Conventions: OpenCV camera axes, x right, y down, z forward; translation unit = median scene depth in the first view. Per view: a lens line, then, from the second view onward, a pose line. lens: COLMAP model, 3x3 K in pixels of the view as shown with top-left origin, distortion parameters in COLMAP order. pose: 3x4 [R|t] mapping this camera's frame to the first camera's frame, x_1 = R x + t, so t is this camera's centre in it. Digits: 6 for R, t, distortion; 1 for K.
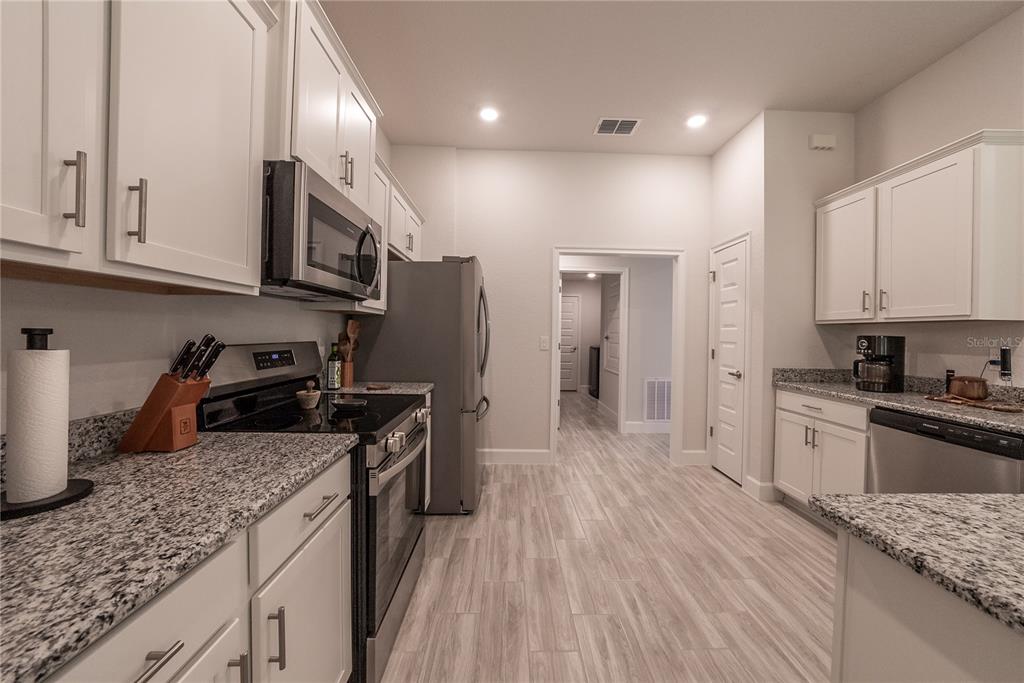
lens RADIAL K [[366.8, 0, 511.0], [0, 366.8, 336.4], [0, 0, 1]] dist [-0.016166, 0.005490]
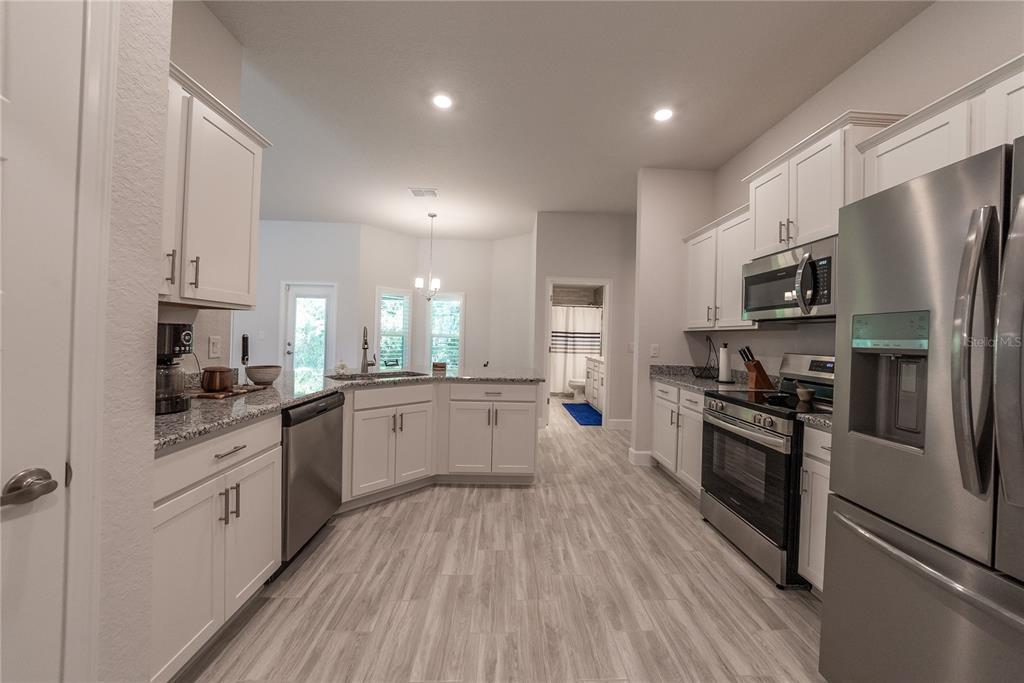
lens RADIAL K [[366.8, 0, 511.0], [0, 366.8, 336.4], [0, 0, 1]] dist [-0.016166, 0.005490]
pose [[-0.998793, -0.045902, -0.017479, 0.525023], [-0.046132, 0.998851, 0.012985, -0.015035], [0.016863, 0.013776, -0.999763, 2.018322]]
